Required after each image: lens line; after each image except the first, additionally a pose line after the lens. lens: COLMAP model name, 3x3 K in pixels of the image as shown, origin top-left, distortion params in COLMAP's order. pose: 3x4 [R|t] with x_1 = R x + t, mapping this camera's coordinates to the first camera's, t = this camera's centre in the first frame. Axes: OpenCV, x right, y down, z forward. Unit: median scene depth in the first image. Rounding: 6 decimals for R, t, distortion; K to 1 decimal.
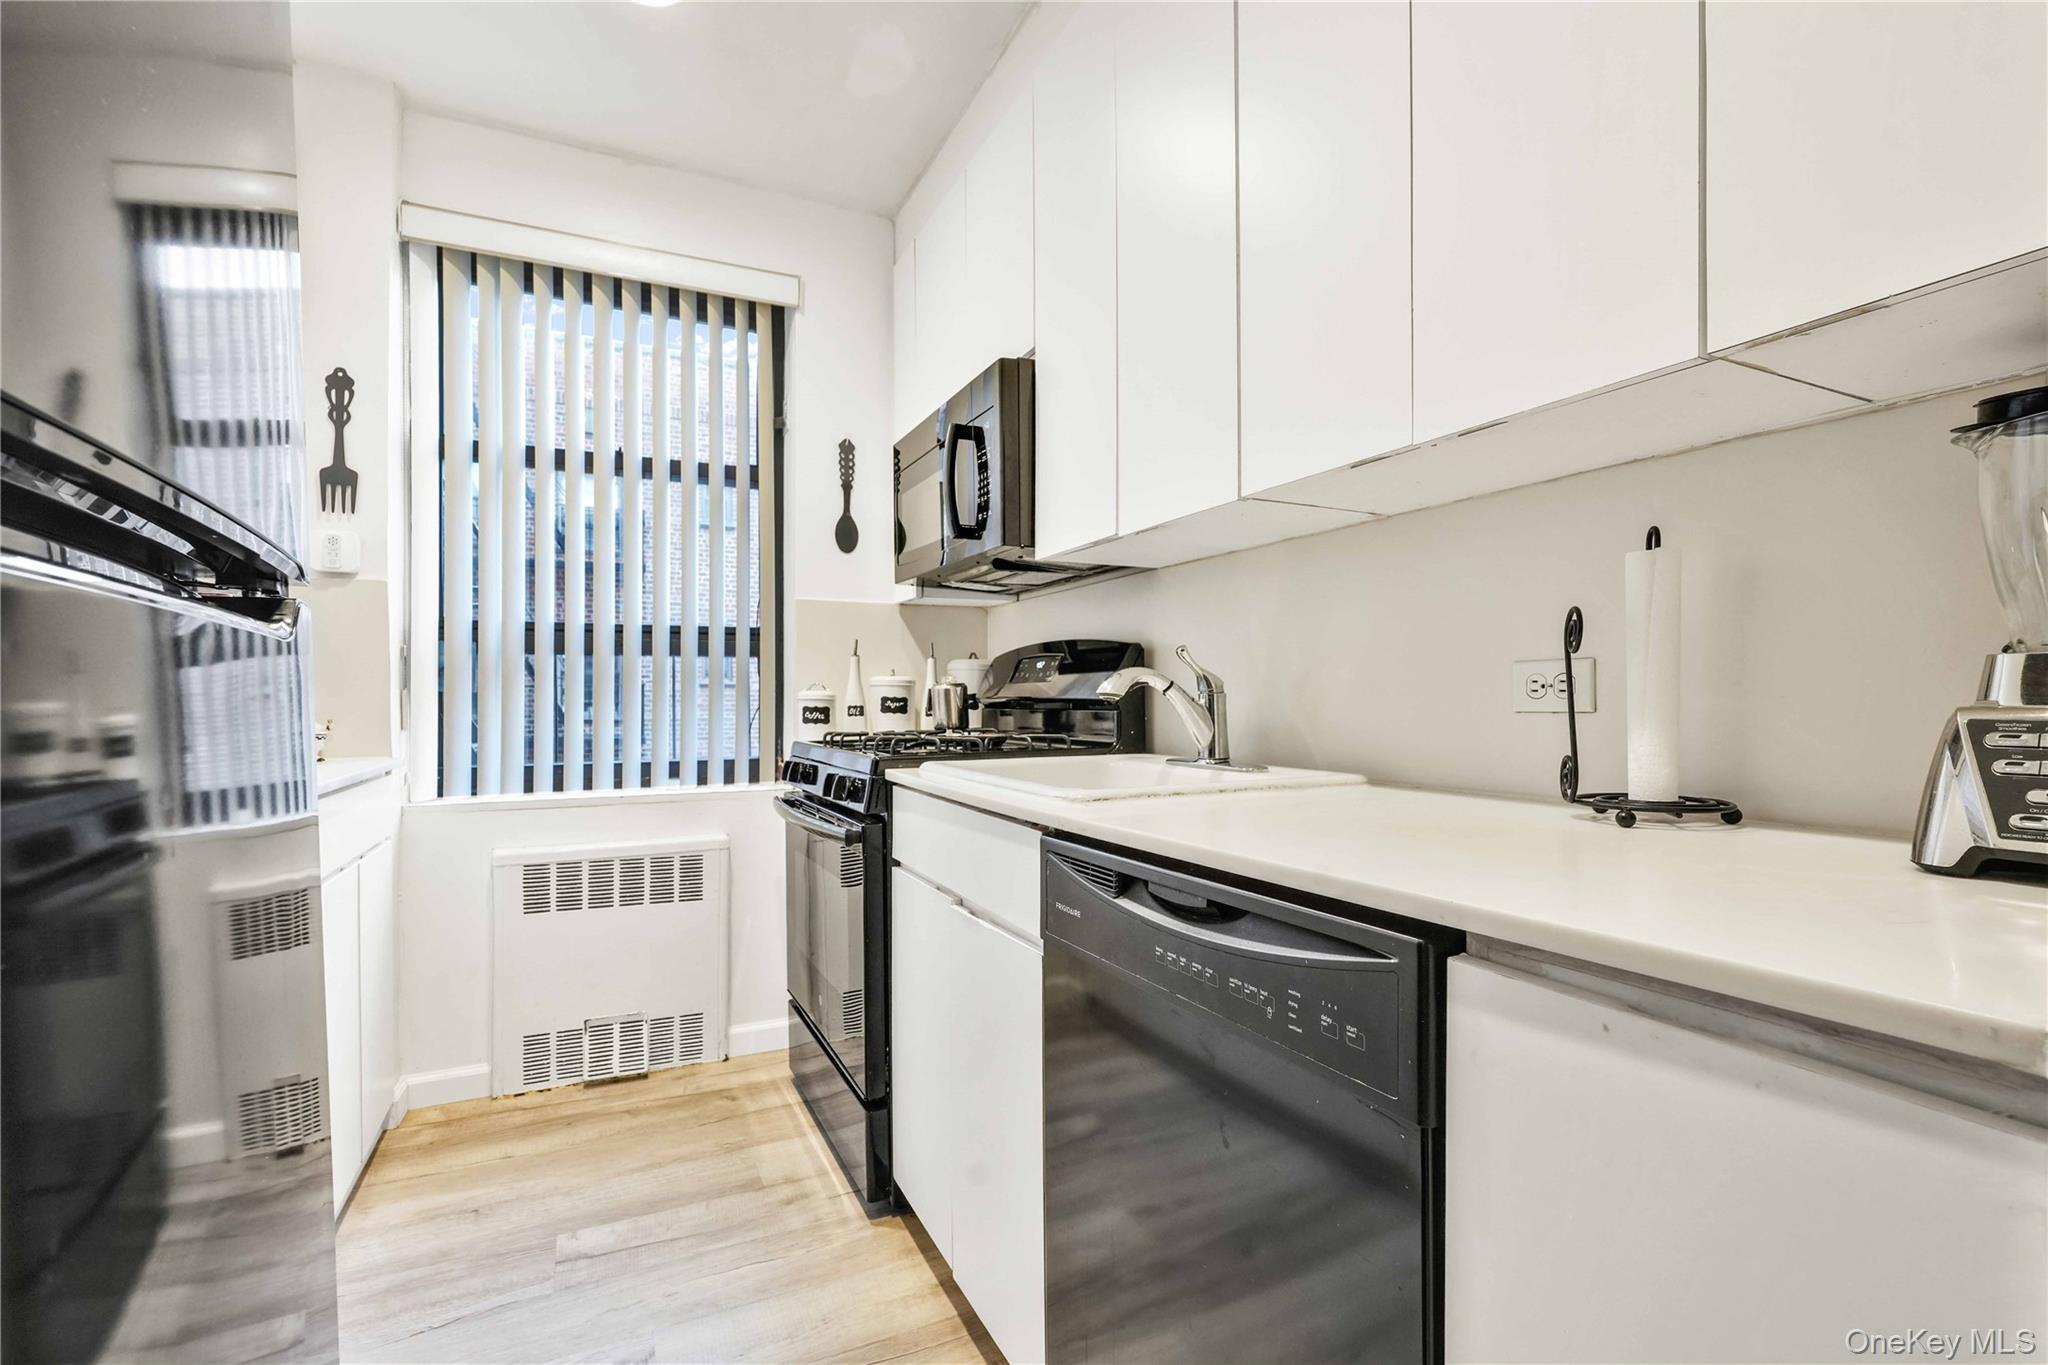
lens RADIAL K [[904.7, 0, 1024.2], [0, 904.7, 678.3], [0, 0, 1]] dist [-0.001916, 0.000515]
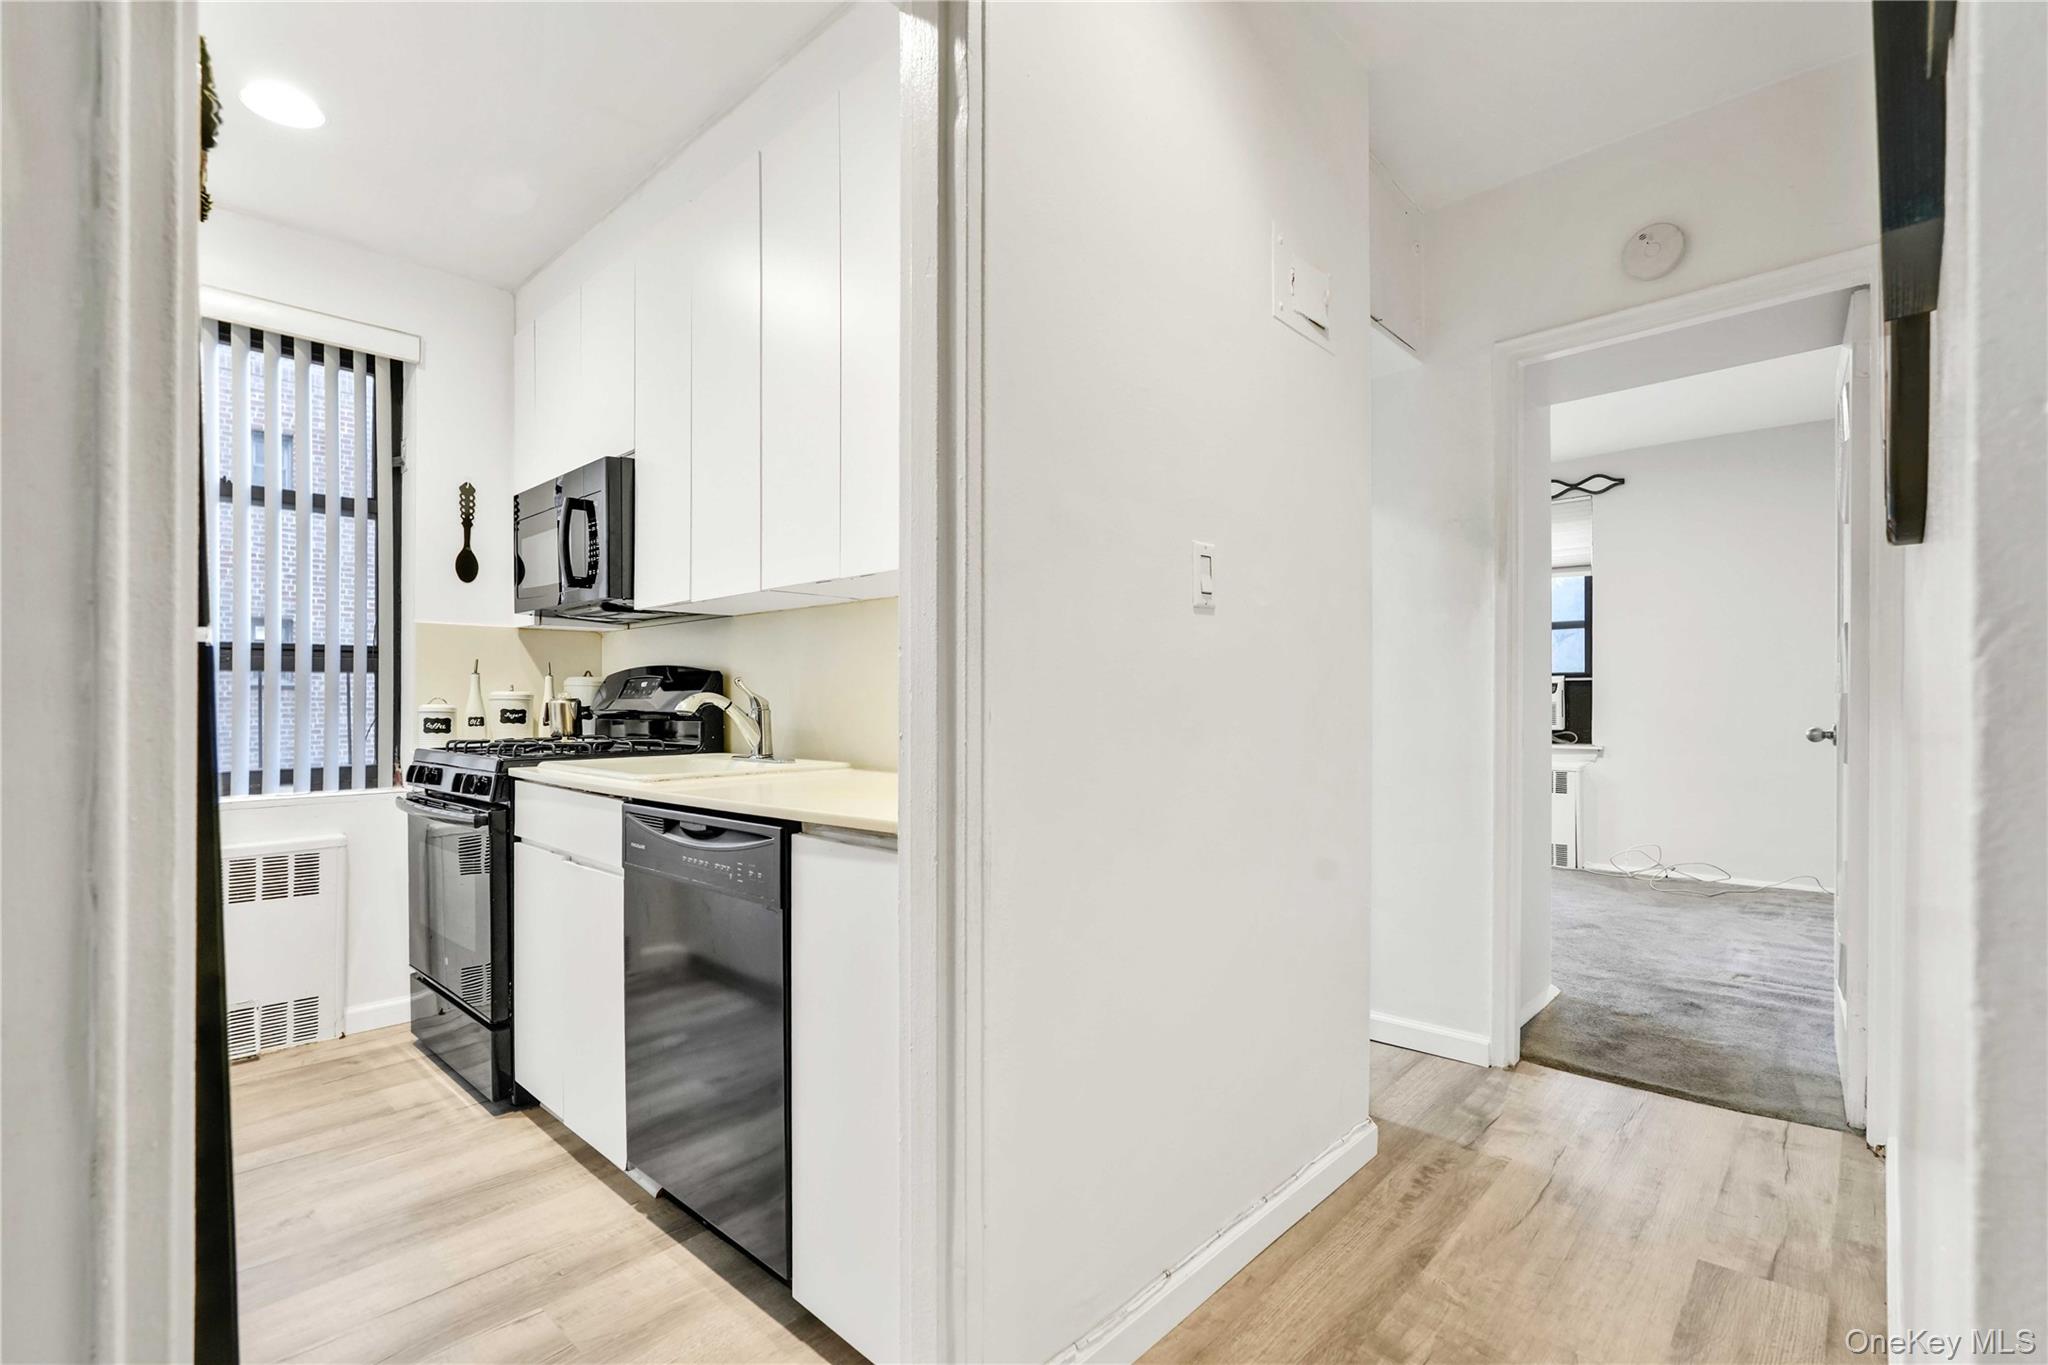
lens RADIAL K [[927.1, 0, 999.9], [0, 927.1, 692.0], [0, 0, 1]] dist [-0.002820, 0.001081]
pose [[0.939557, 0.004361, 0.342365, 0.041385], [-0.008753, 0.999898, 0.011285, -0.023290], [-0.342281, -0.013600, 0.939499, -0.381089]]
